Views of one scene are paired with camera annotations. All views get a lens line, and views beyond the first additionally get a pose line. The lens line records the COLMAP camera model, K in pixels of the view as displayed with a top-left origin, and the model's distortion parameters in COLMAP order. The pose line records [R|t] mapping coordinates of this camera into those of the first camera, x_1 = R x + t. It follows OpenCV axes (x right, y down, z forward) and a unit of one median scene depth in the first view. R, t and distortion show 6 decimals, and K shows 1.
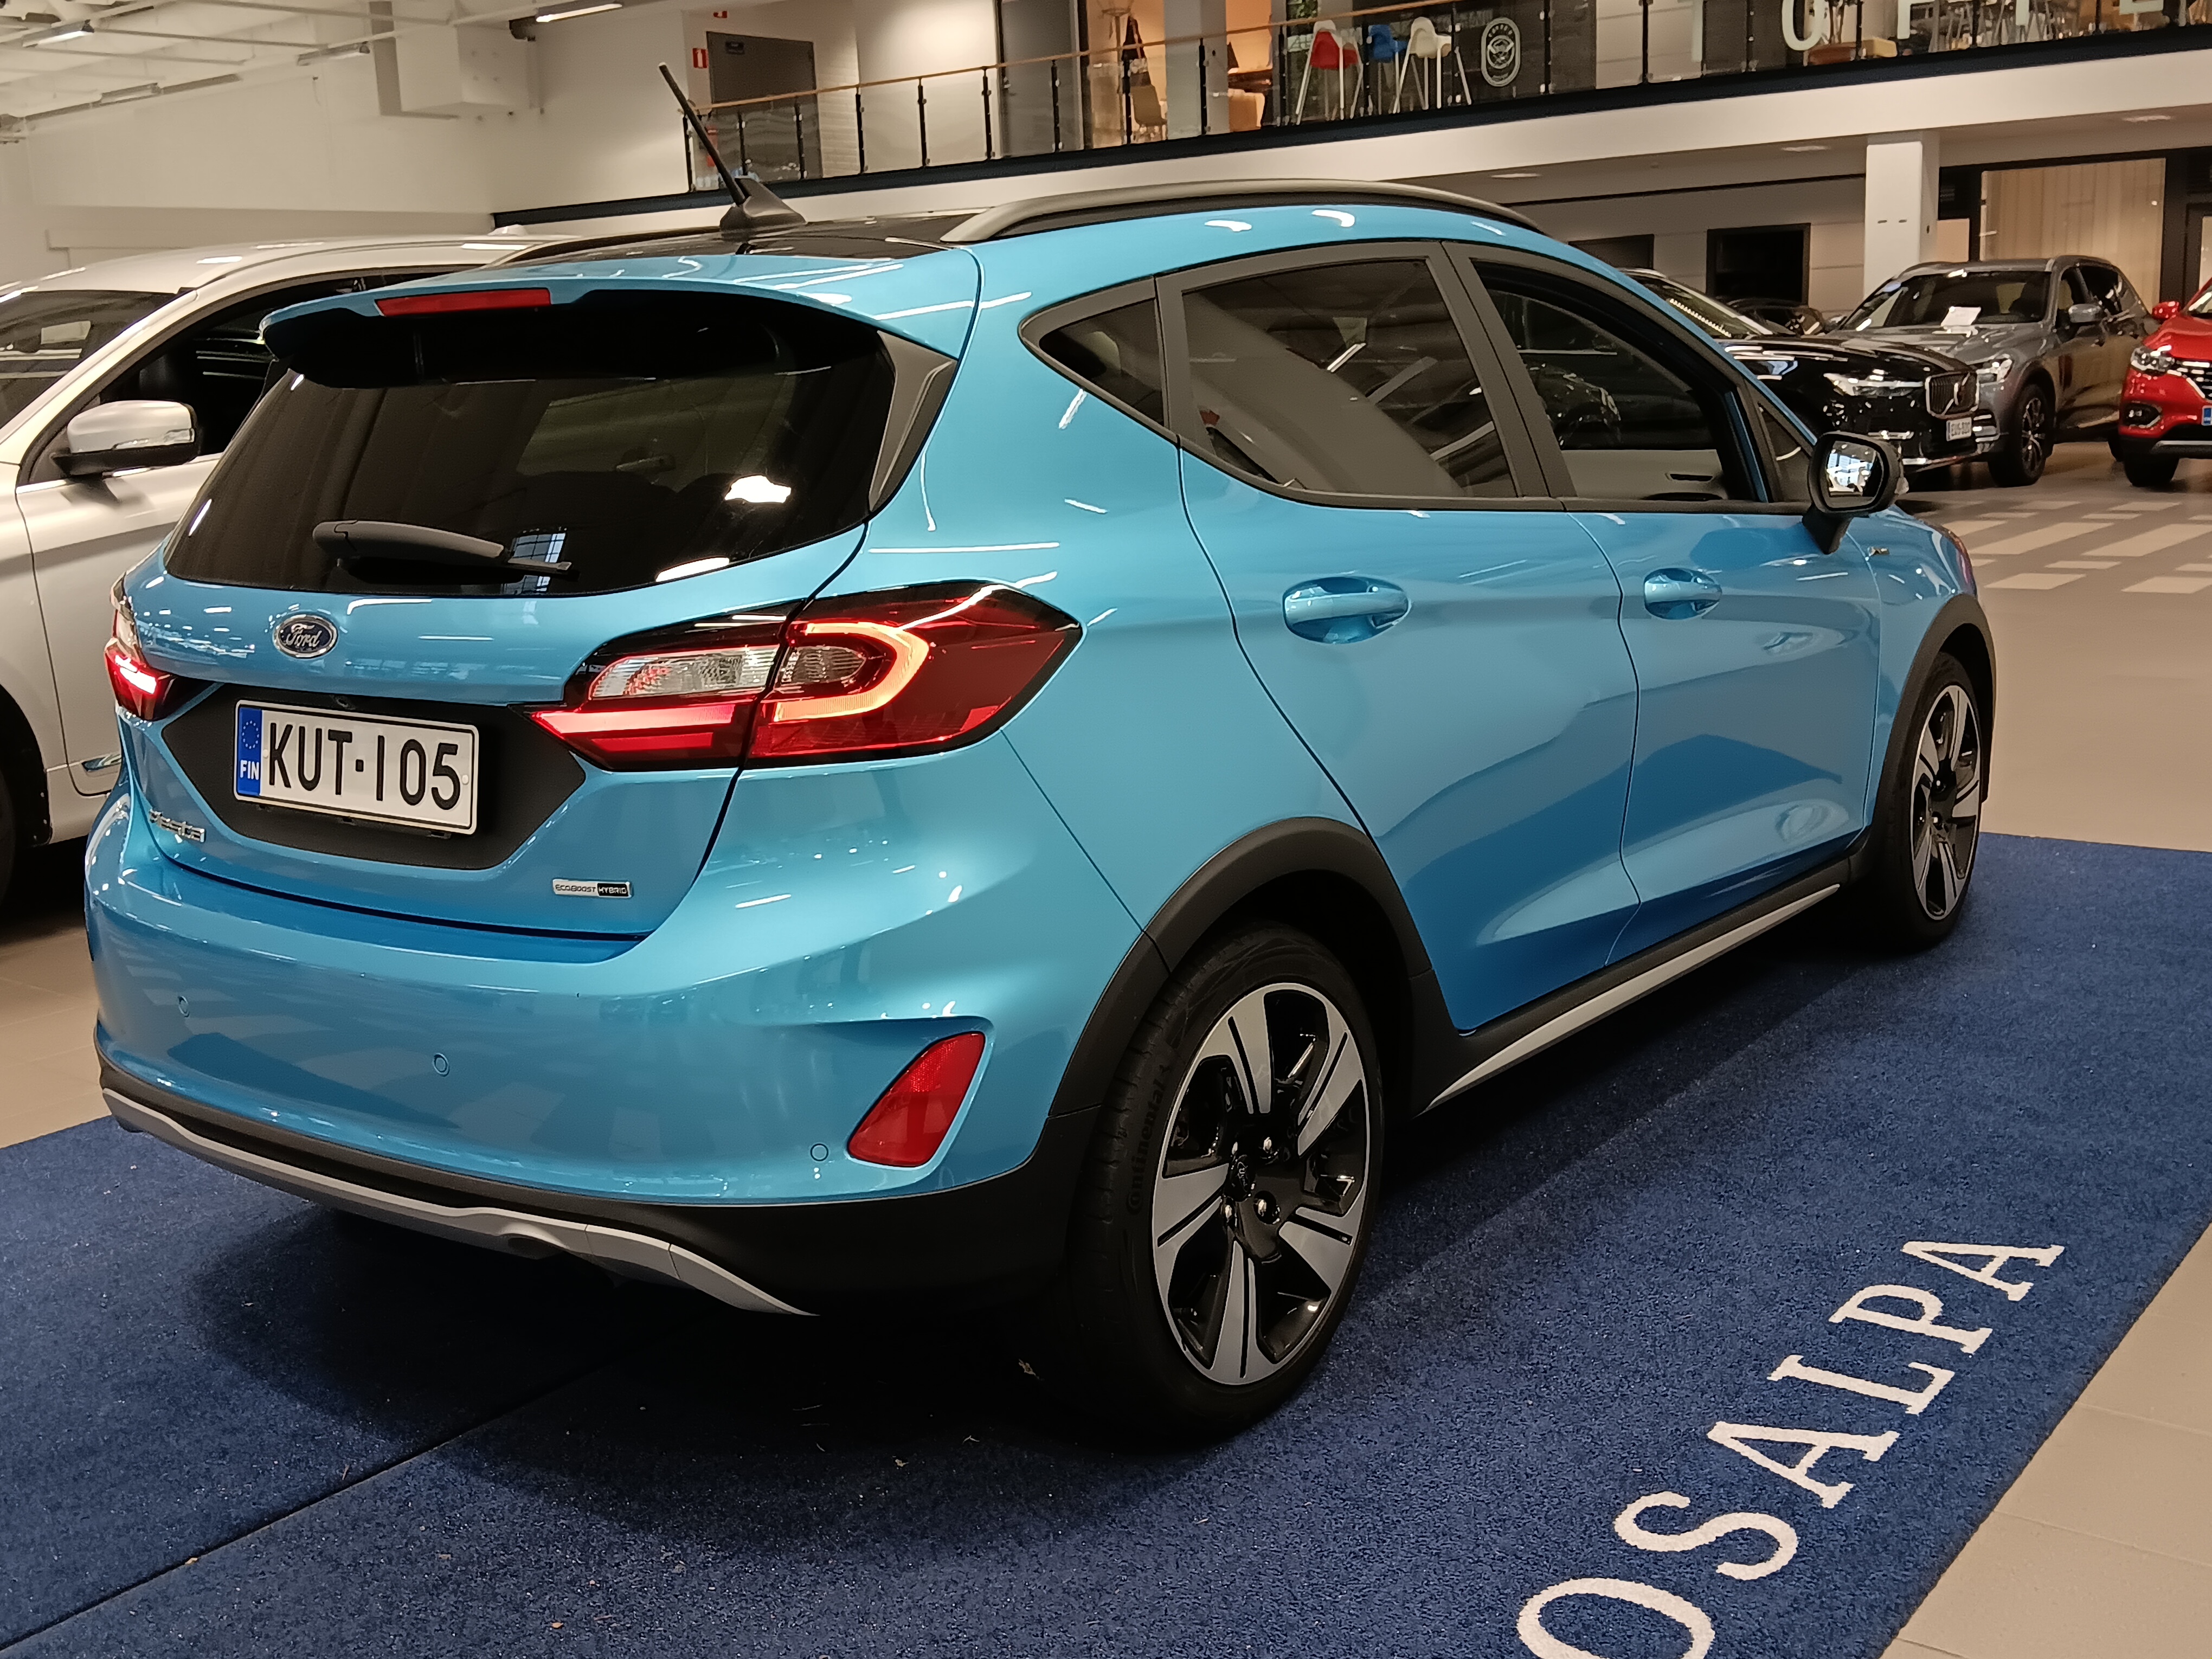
lens RADIAL K [[2303.3, 0, 1106.0], [0, 2303.3, 829.5], [0, 0, 1]] dist [0.163718, -0.378707]
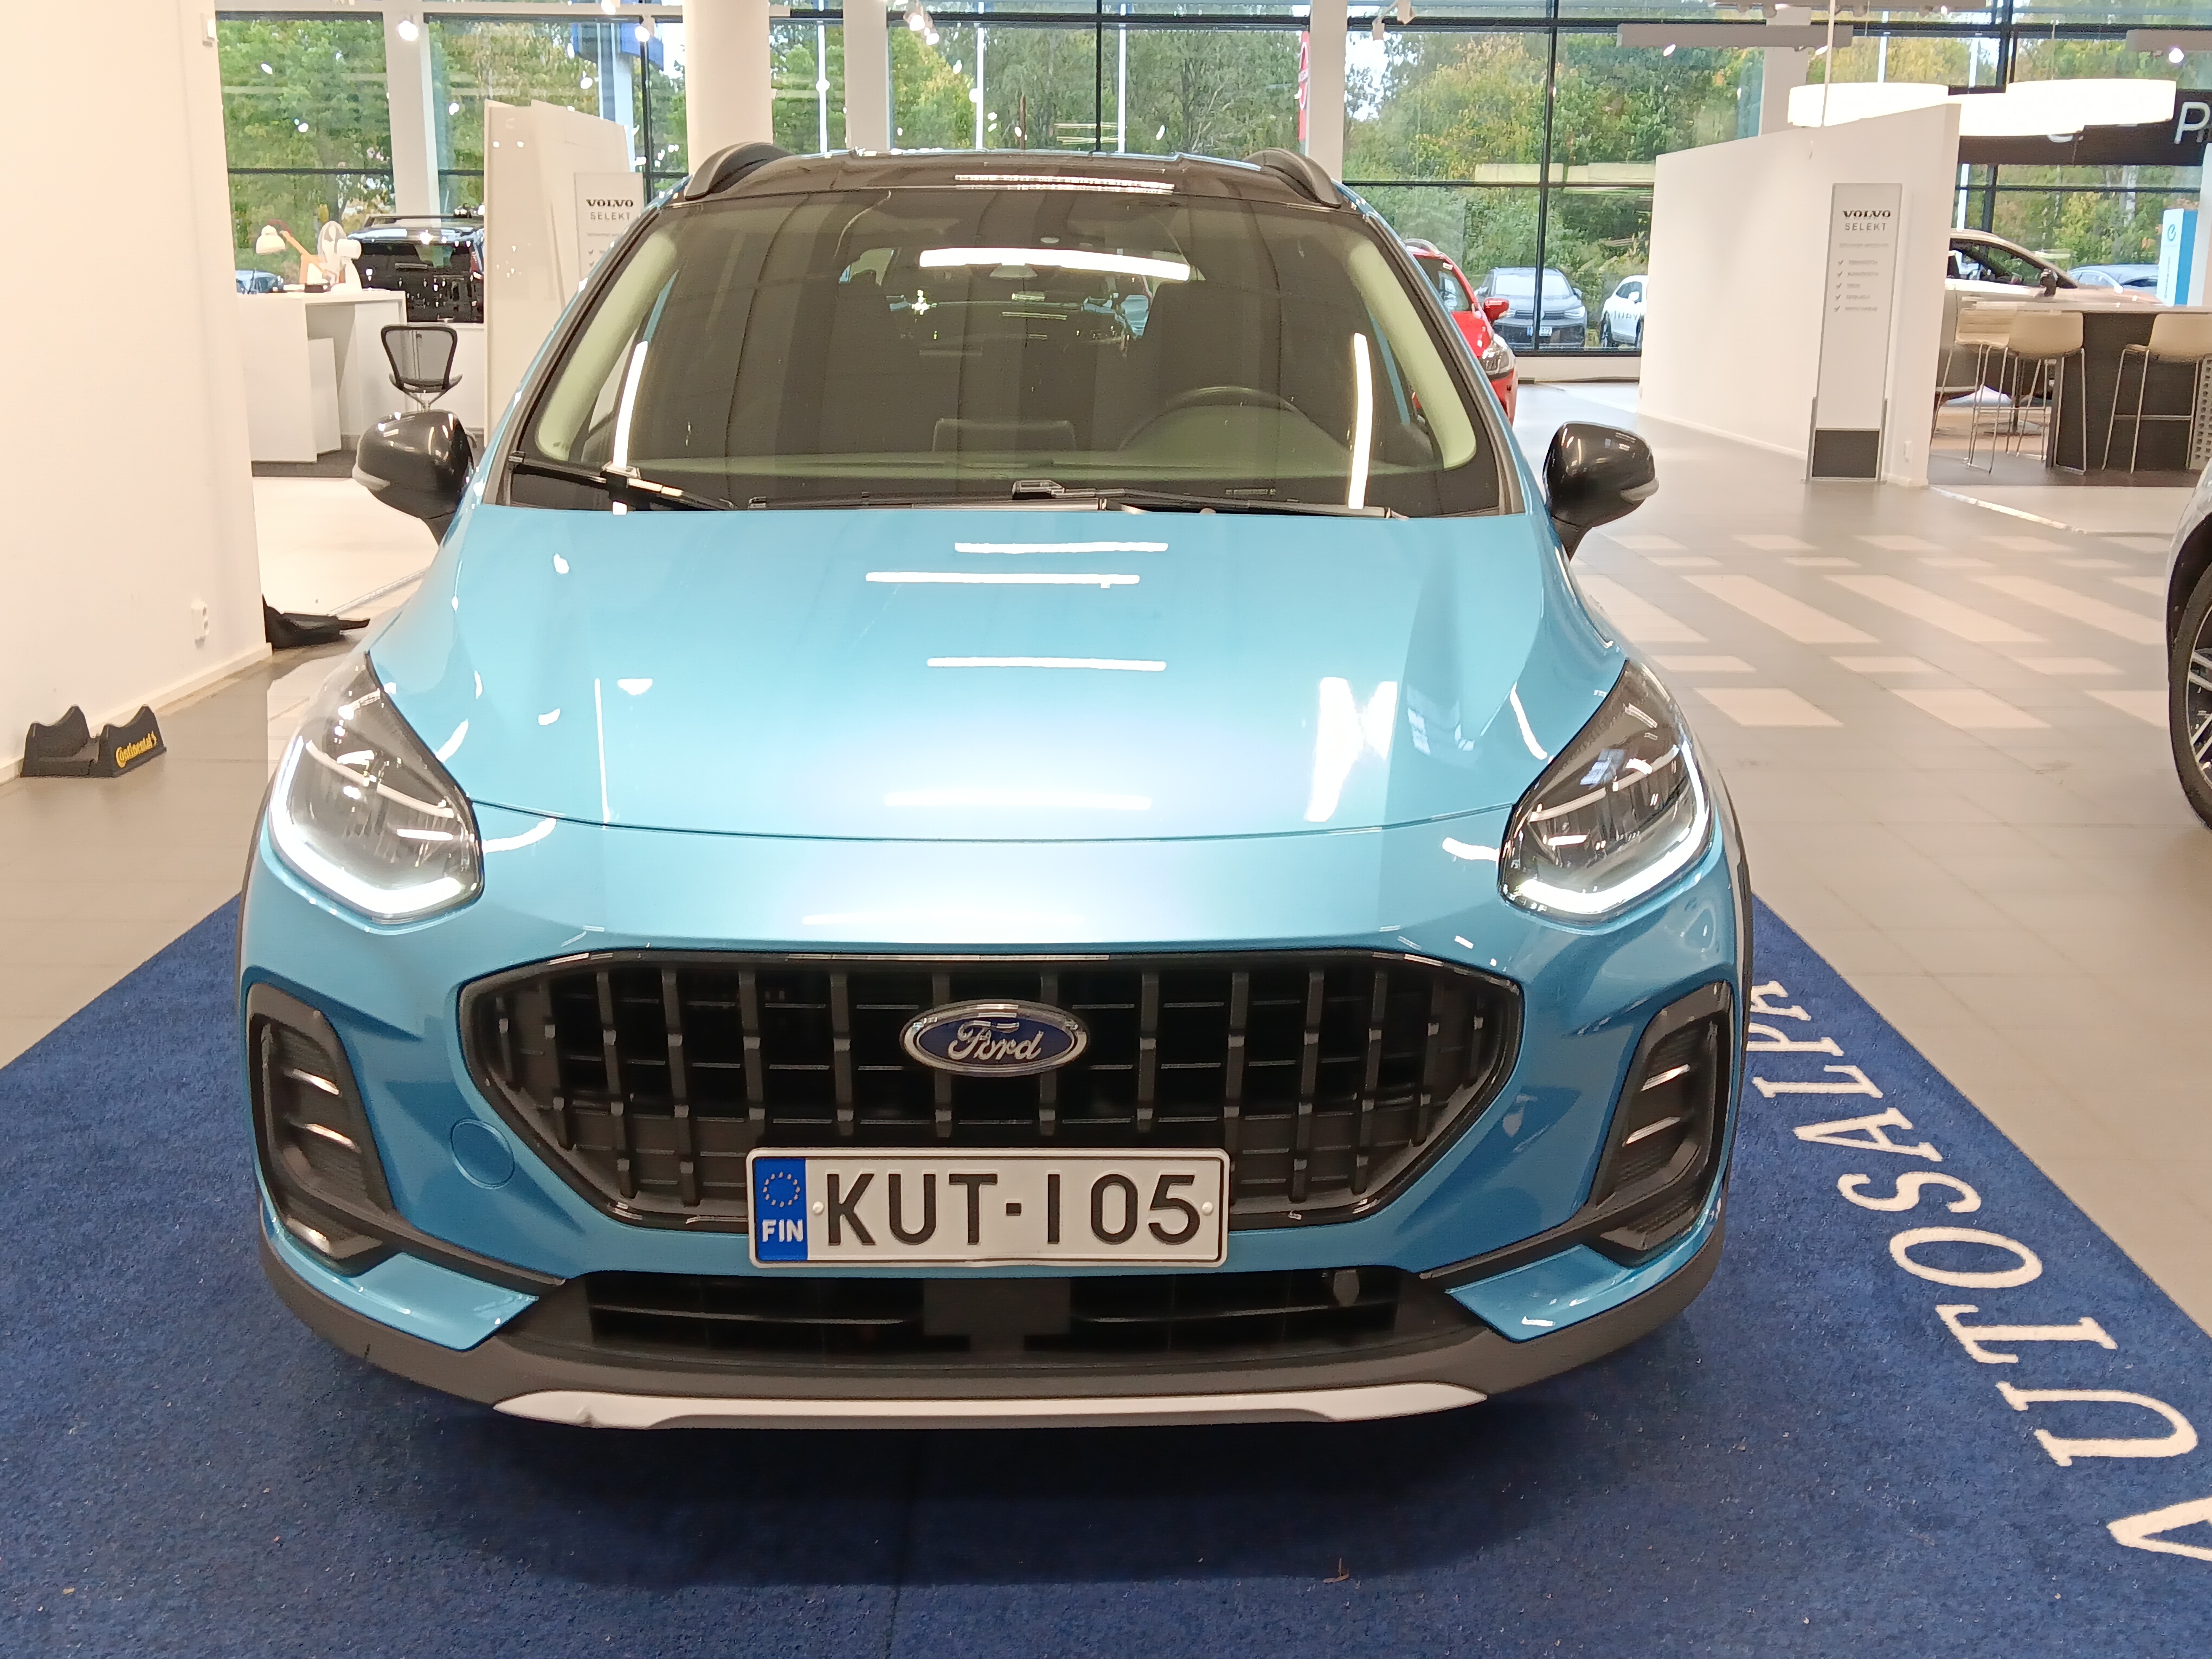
lens RADIAL K [[2303.3, 0, 1106.0], [0, 2303.3, 829.5], [0, 0, 1]] dist [0.163718, -0.378707]
pose [[0.788479, -0.224586, 0.572593, -0.731683], [0.083424, 0.961399, 0.262207, -0.367090], [-0.609378, -0.158977, 0.776778, 0.372104]]
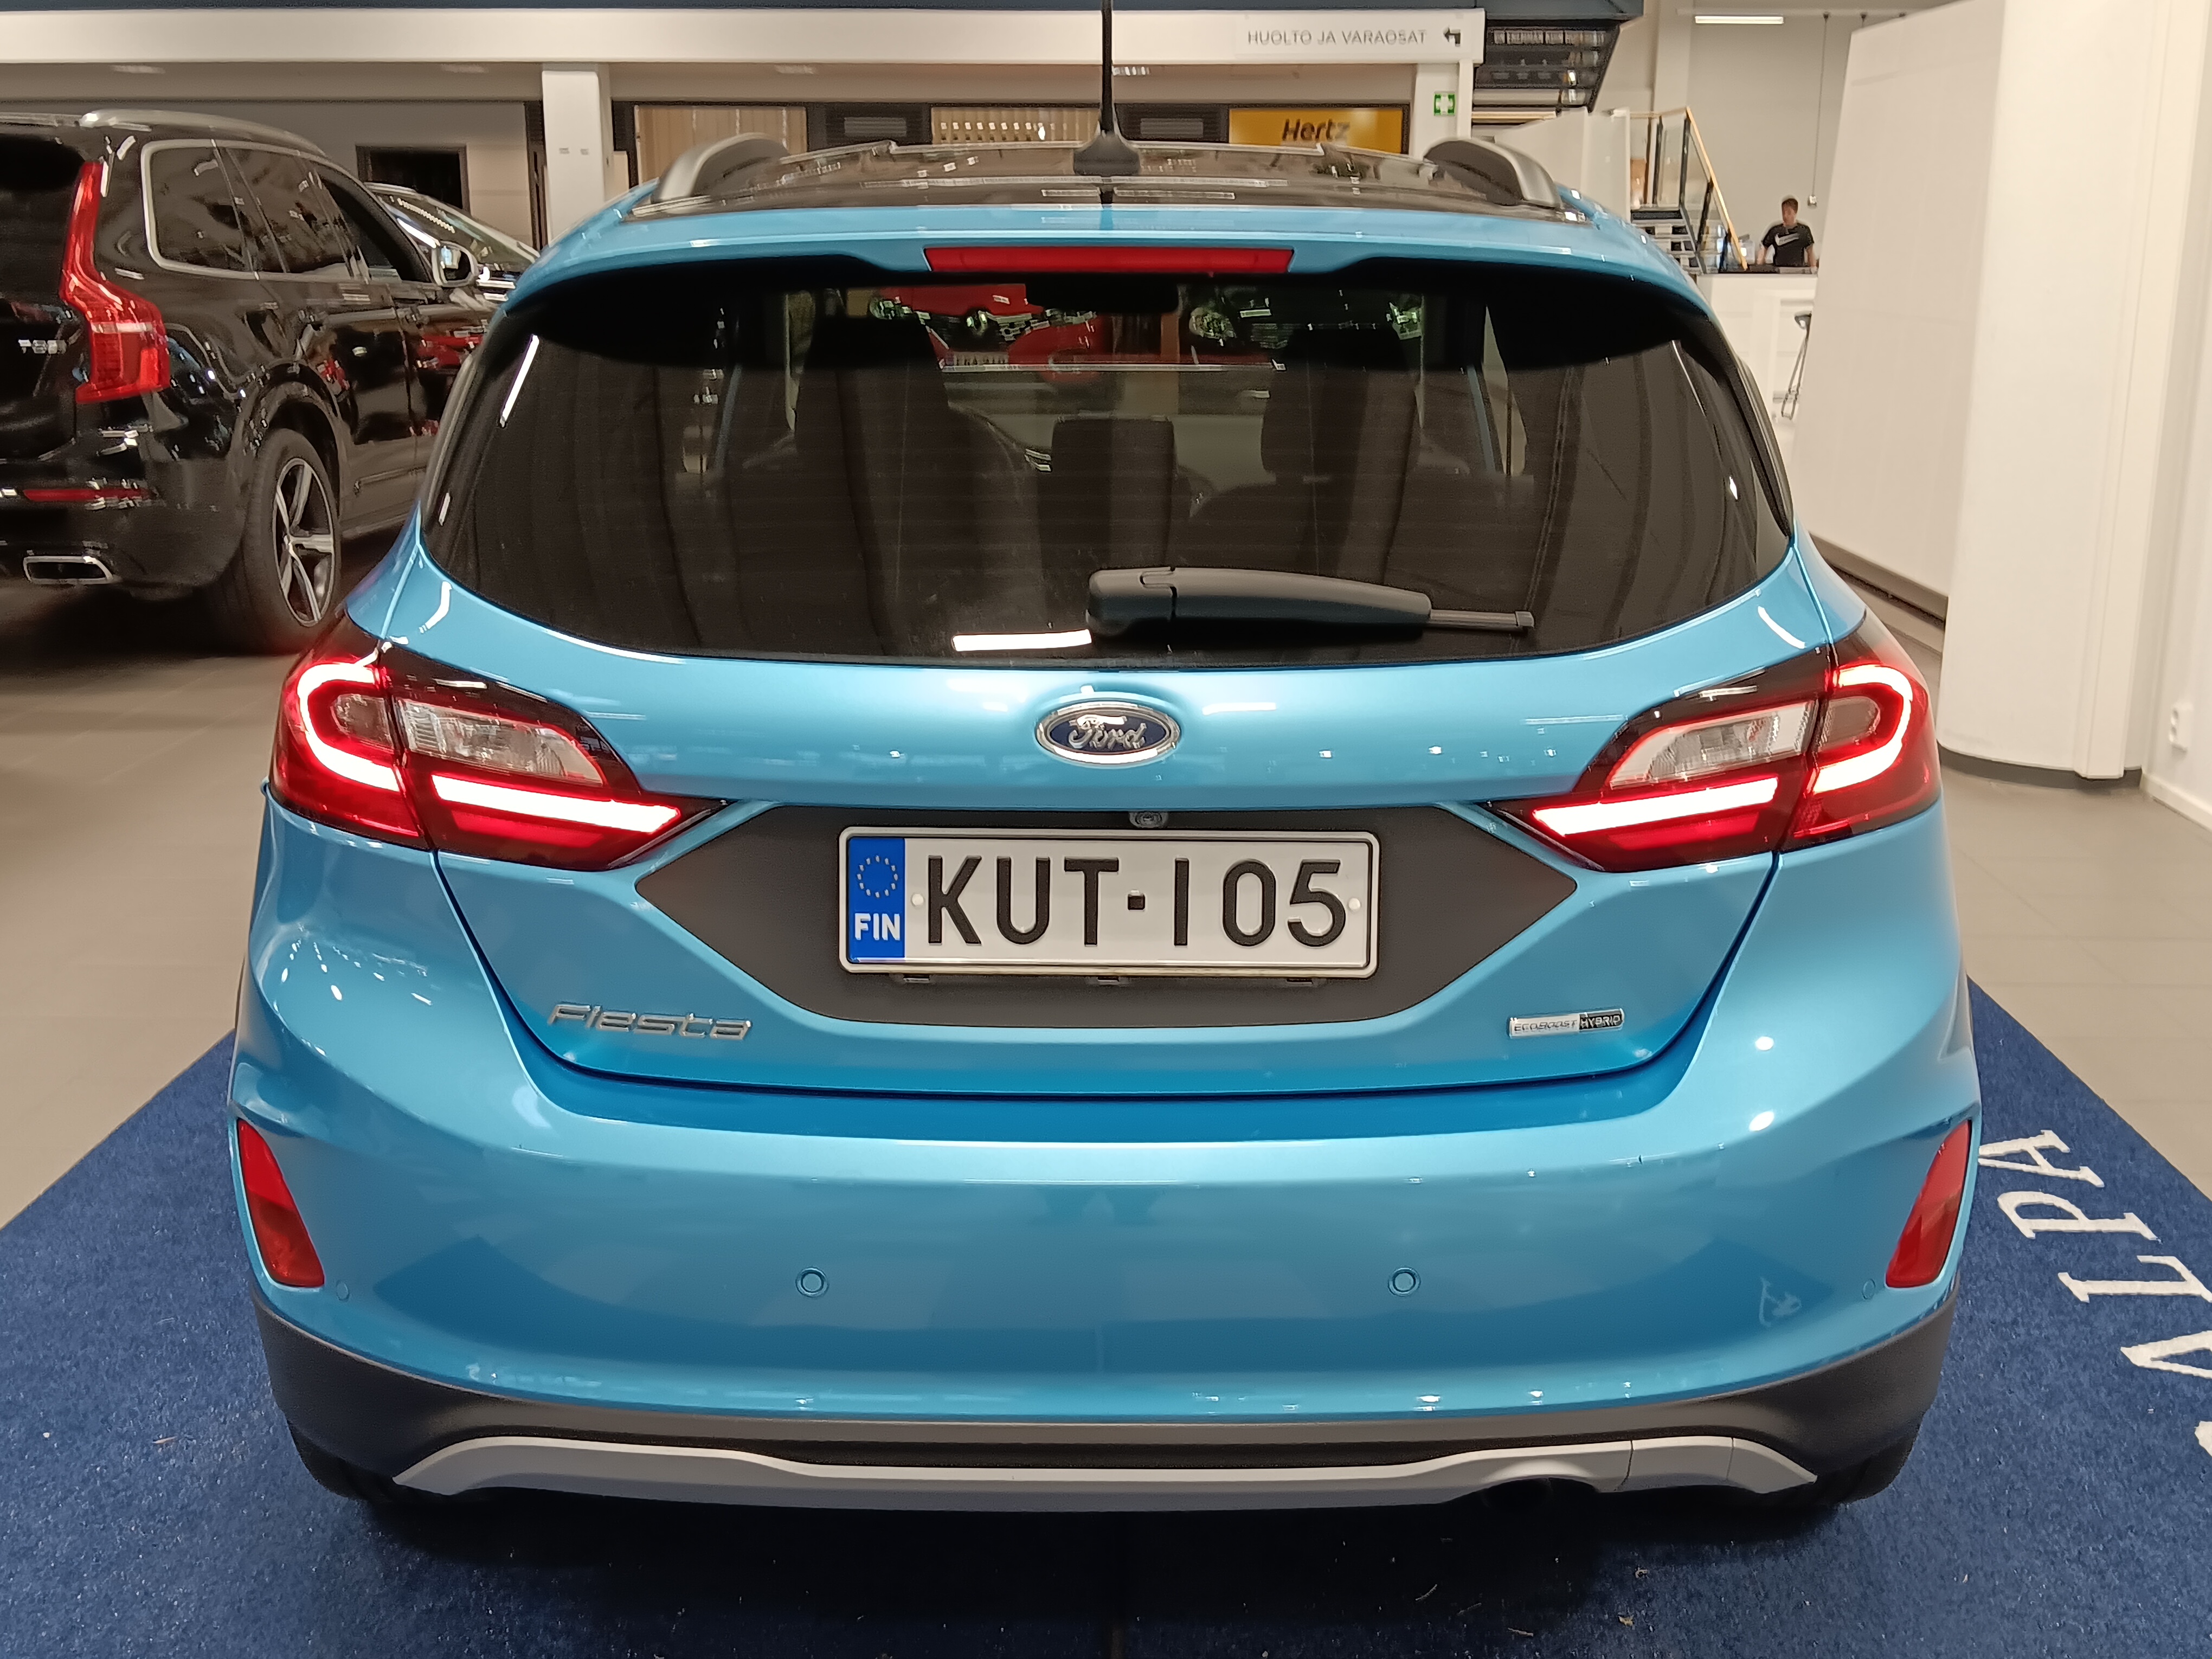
lens RADIAL K [[2303.3, 0, 1106.0], [0, 2303.3, 829.5], [0, 0, 1]] dist [0.163718, -0.378707]
pose [[0.792477, -0.105207, 0.600759, -0.760243], [0.084555, 0.994450, 0.062612, -0.096365], [-0.604012, 0.001179, 0.796974, 0.433242]]
